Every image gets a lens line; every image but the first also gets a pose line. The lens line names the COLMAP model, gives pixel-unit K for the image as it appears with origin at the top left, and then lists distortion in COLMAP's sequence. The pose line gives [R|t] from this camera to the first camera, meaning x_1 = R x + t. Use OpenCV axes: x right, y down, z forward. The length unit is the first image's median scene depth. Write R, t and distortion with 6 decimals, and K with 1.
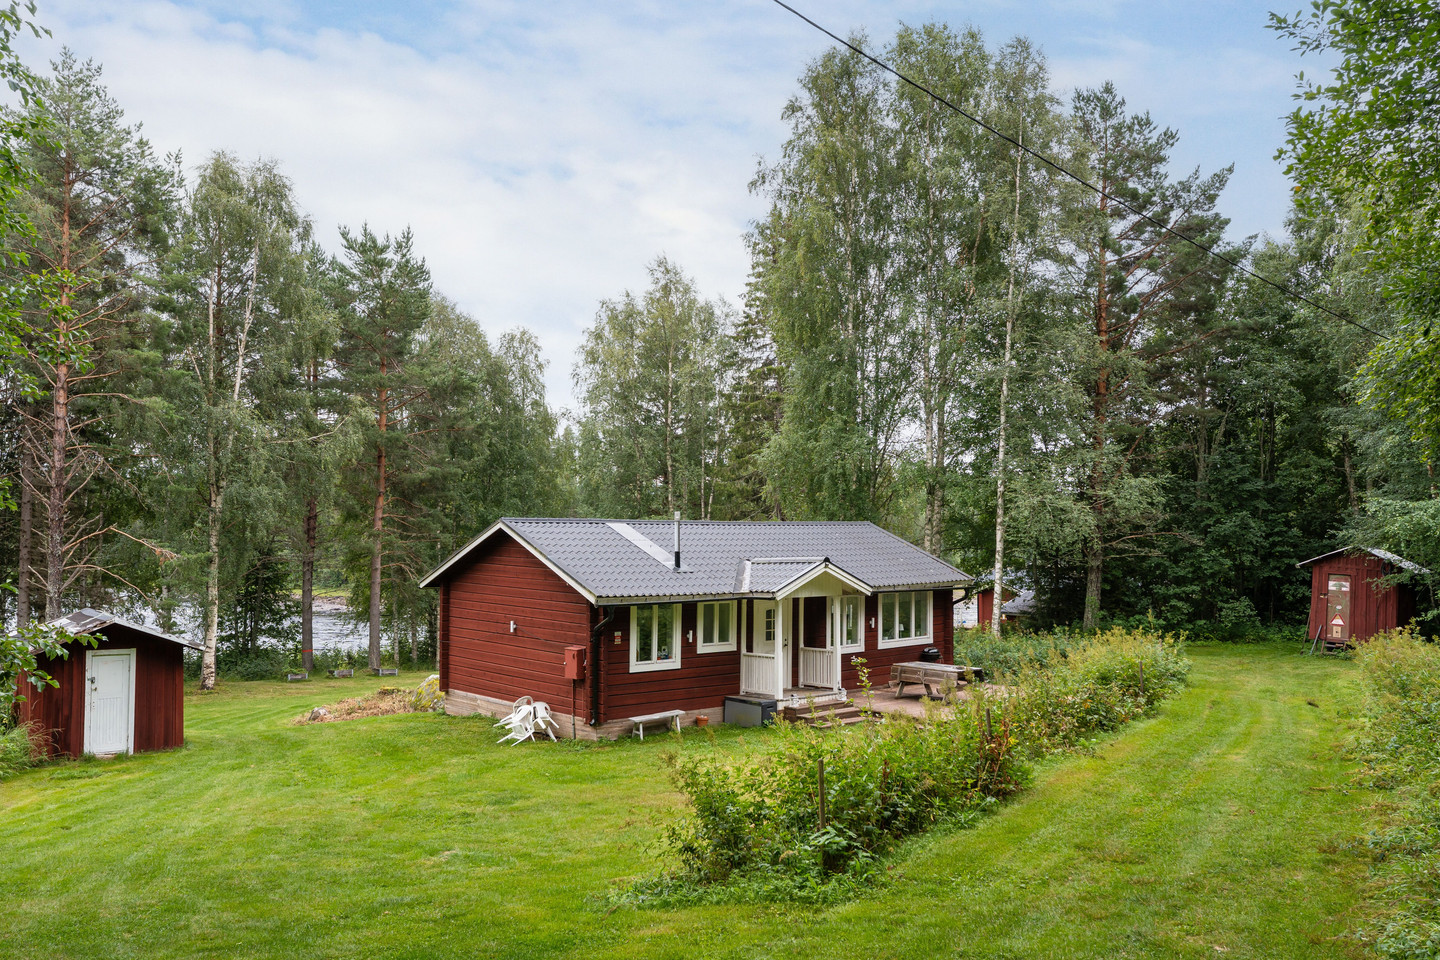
lens RADIAL K [[1178.2, 0, 720.0], [0, 1178.2, 480.0], [0, 0, 1]] dist [-0.067659, 0.146777]
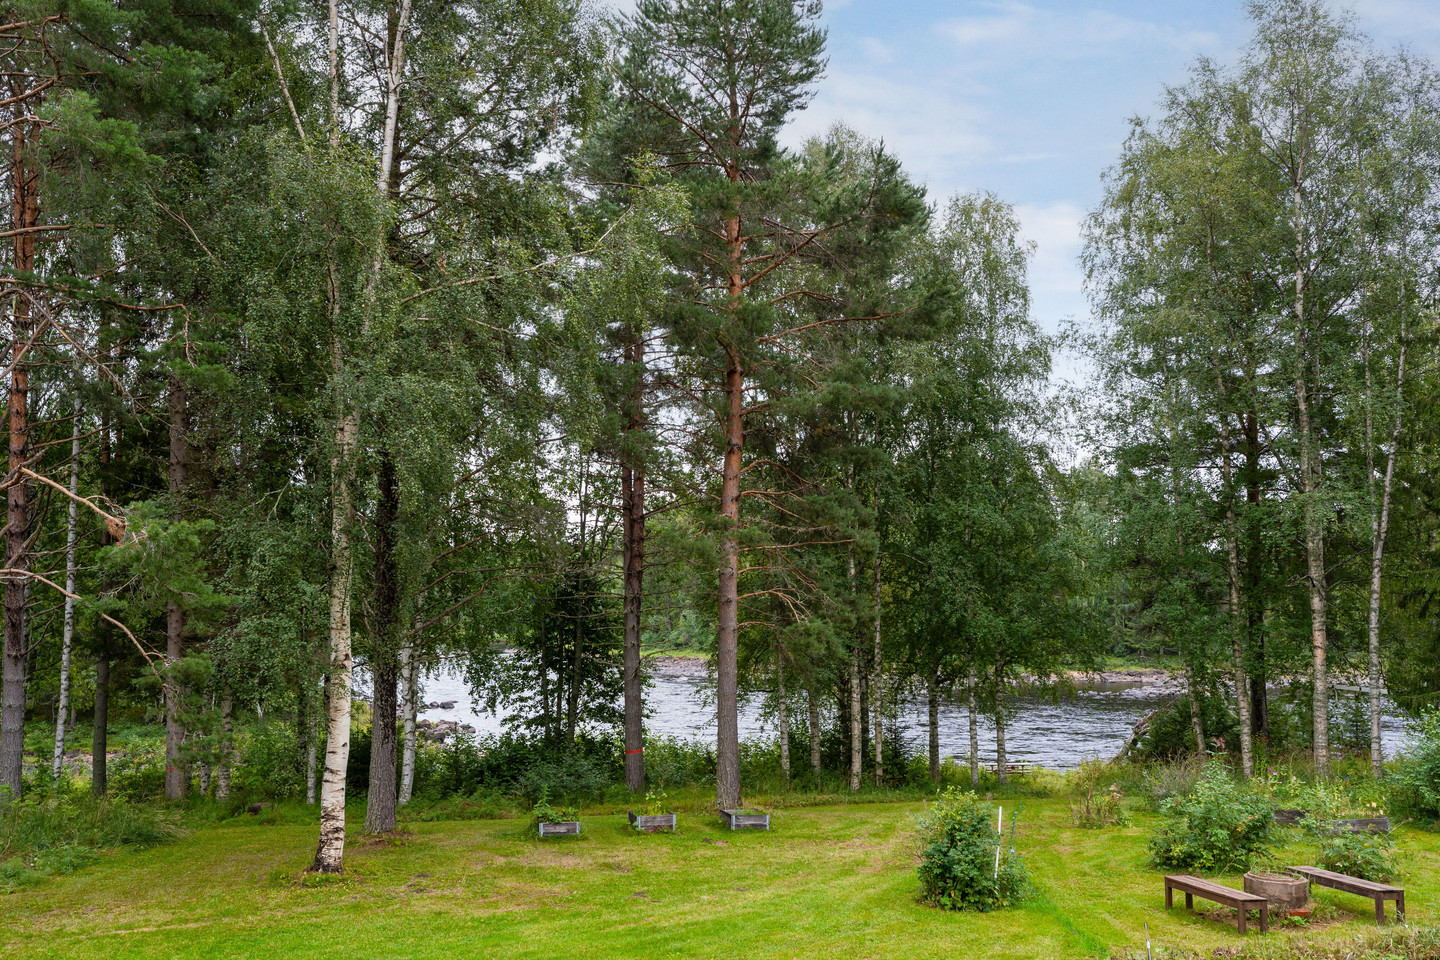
lens RADIAL K [[1178.2, 0, 720.0], [0, 1178.2, 480.0], [0, 0, 1]] dist [-0.067659, 0.146777]
pose [[0.940982, -0.037209, -0.336405, -0.160018], [0.018043, 0.998040, -0.059923, 0.067506], [0.337975, 0.050316, 0.939809, 0.661080]]
